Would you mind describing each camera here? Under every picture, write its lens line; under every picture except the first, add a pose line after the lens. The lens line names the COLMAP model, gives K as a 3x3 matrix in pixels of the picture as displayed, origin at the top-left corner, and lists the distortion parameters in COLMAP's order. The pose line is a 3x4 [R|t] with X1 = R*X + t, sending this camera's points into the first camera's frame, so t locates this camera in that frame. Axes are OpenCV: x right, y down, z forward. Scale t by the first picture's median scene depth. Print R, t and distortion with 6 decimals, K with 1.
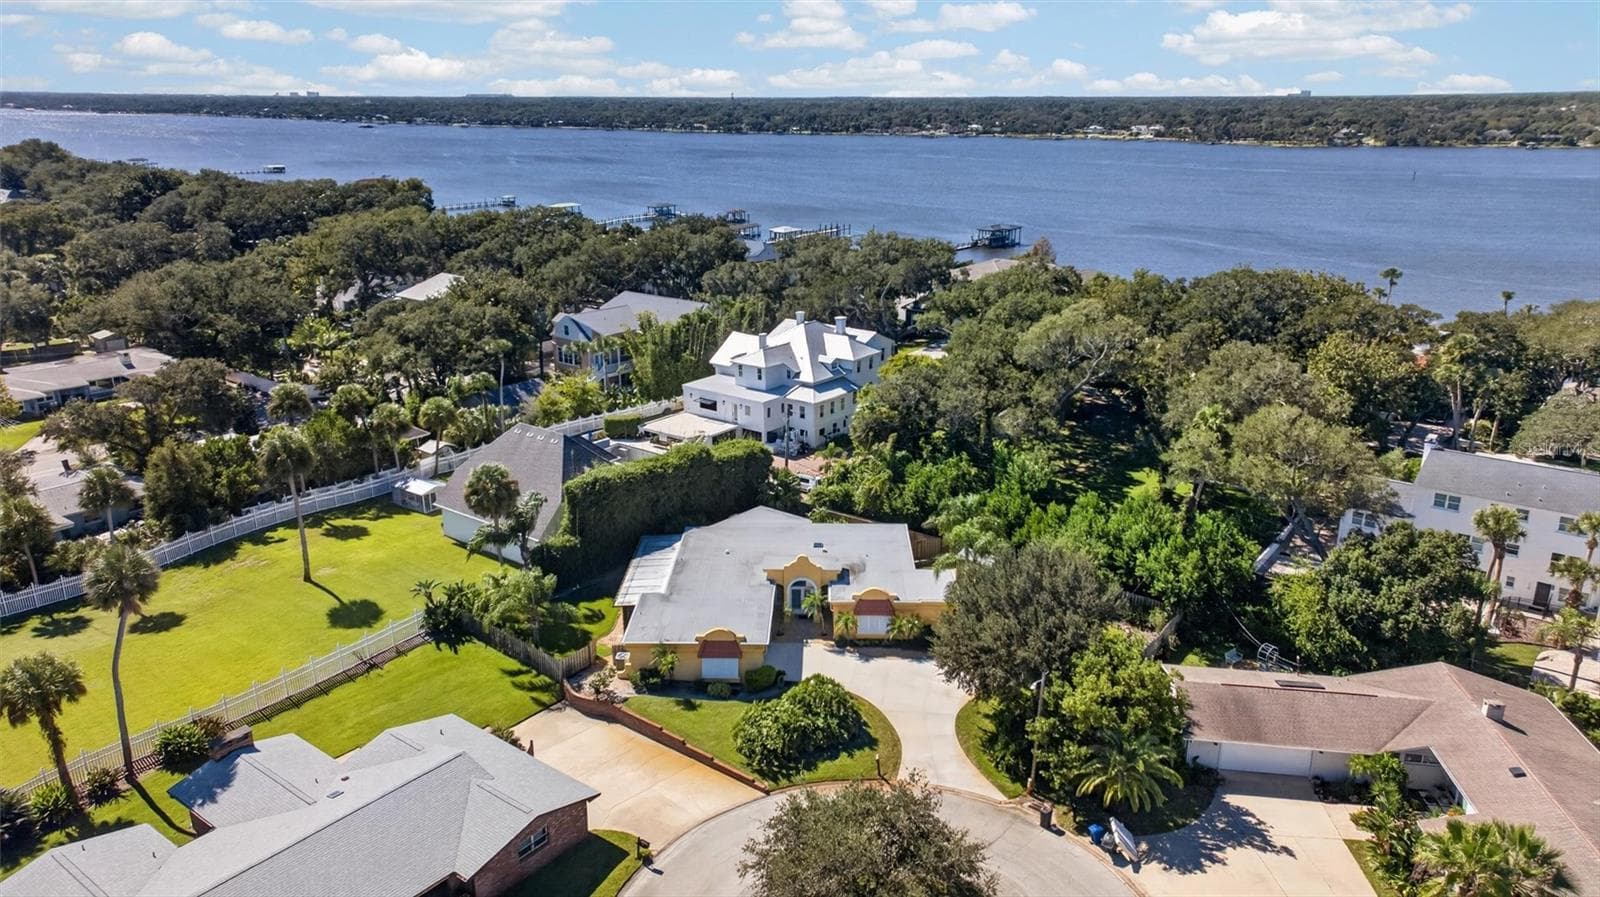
lens RADIAL K [[1099.1, 0, 797.7], [0, 1099.1, 440.4], [0, 0, 1]] dist [0.023918, 0.001443]
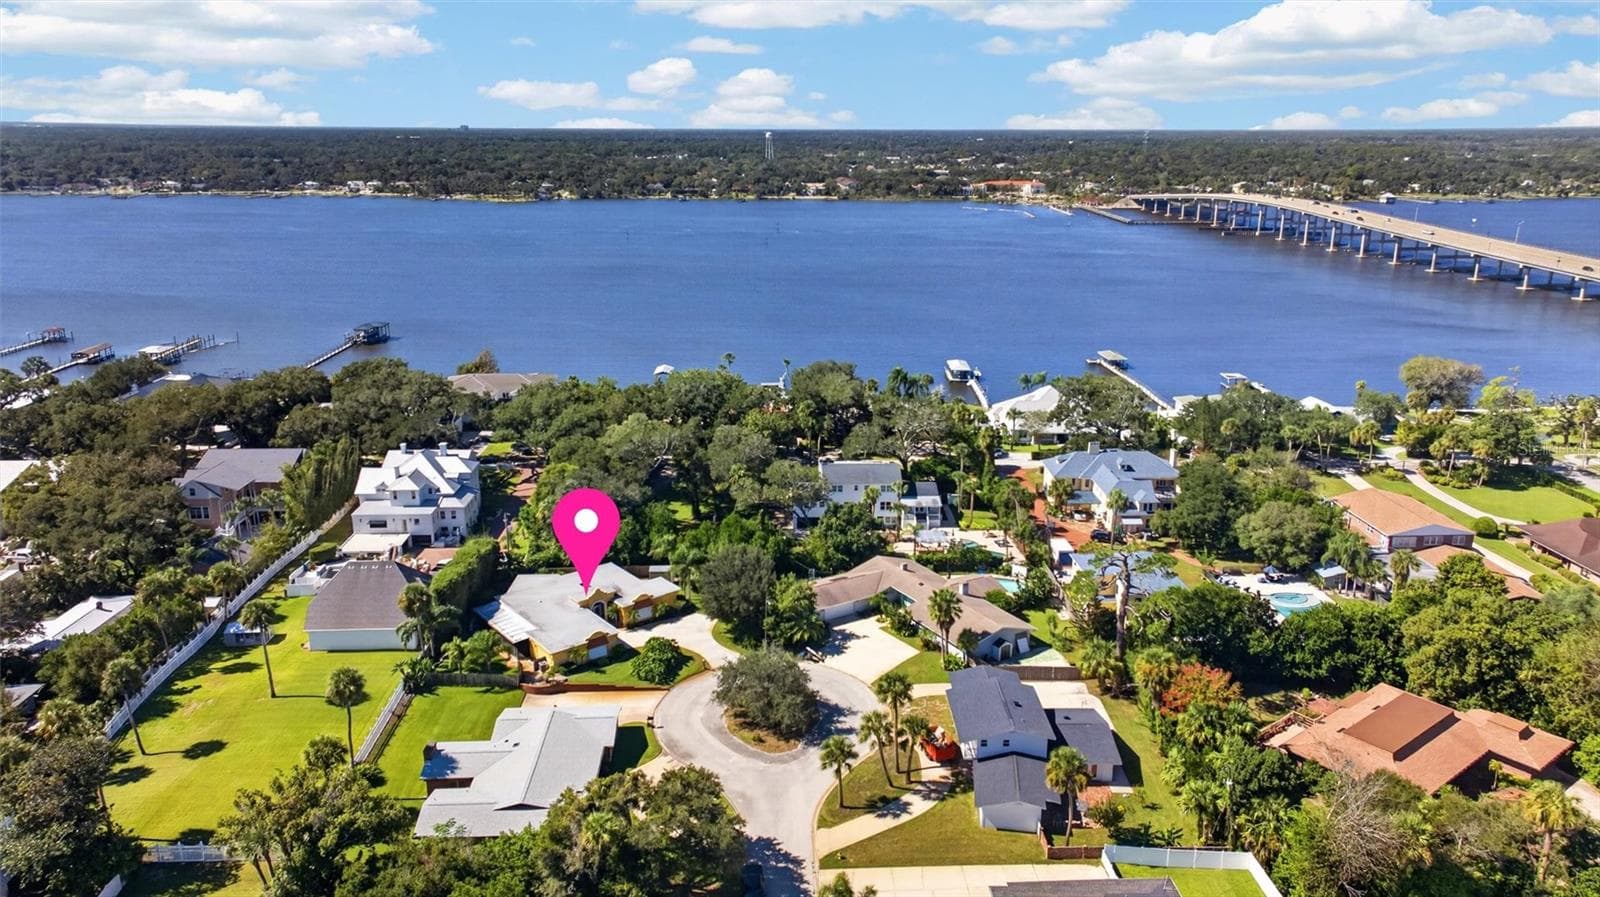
lens RADIAL K [[1099.1, 0, 807.9], [0, 1099.1, 447.5], [0, 0, 1]] dist [0.023918, 0.001443]
pose [[0.760909, -0.176757, 0.624320, -0.759153], [0.189065, 0.980826, 0.047262, -0.133052], [-0.620703, 0.082075, 0.779738, -0.609515]]
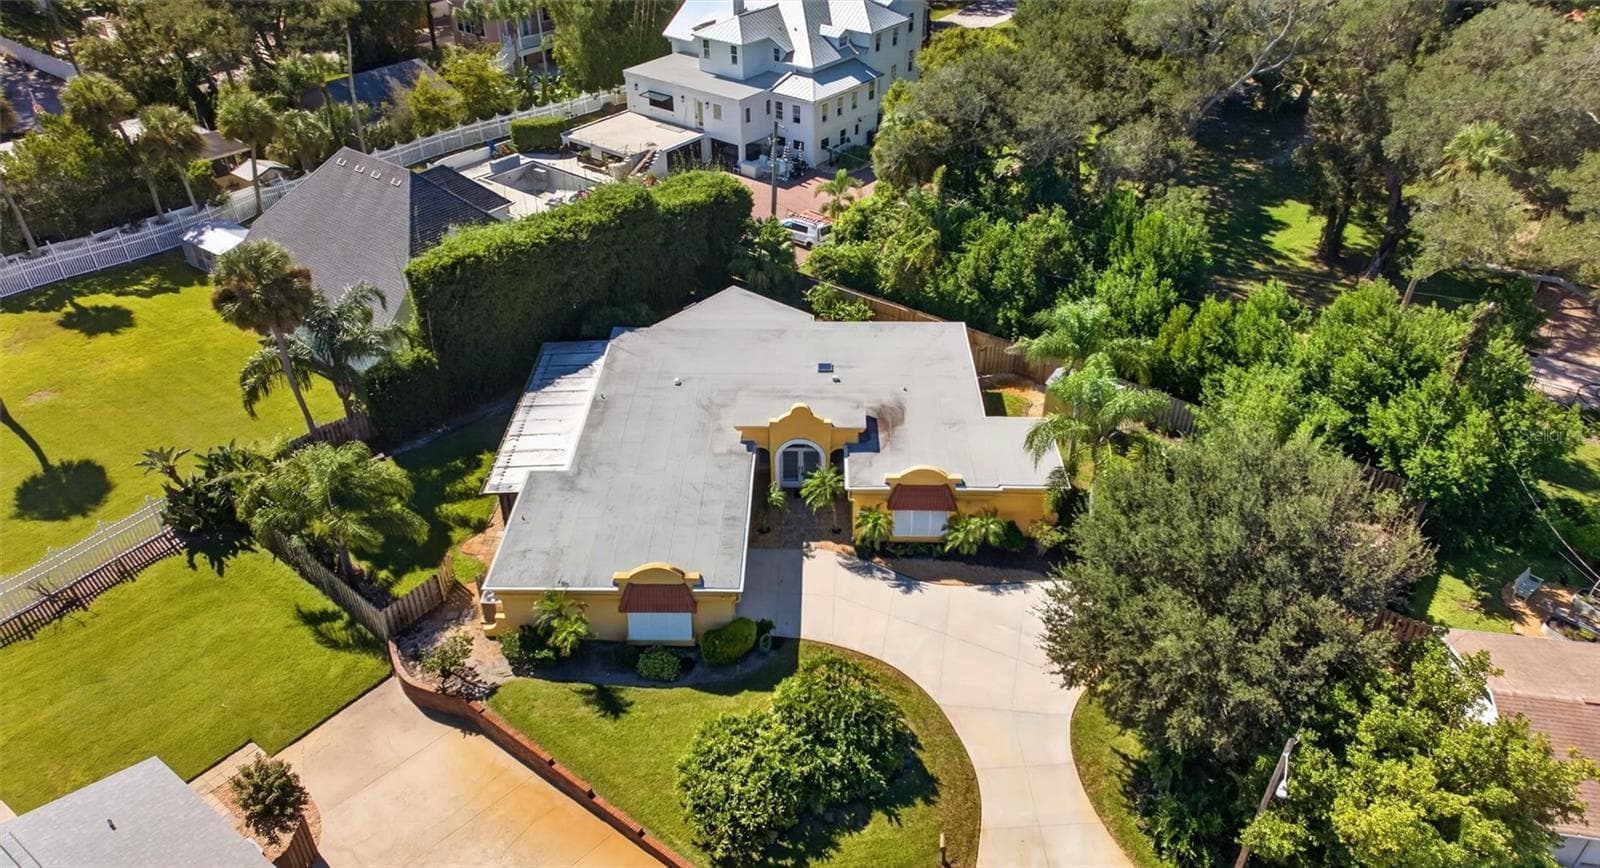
lens RADIAL K [[1099.3, 0, 794.7], [0, 1099.3, 442.6], [0, 0, 1]] dist [0.013658, 0.021671]
pose [[0.999970, -0.000277, 0.007699, -0.003409], [-0.001989, 0.956204, 0.292693, -0.044238], [-0.007443, -0.292700, 0.956175, 0.391742]]
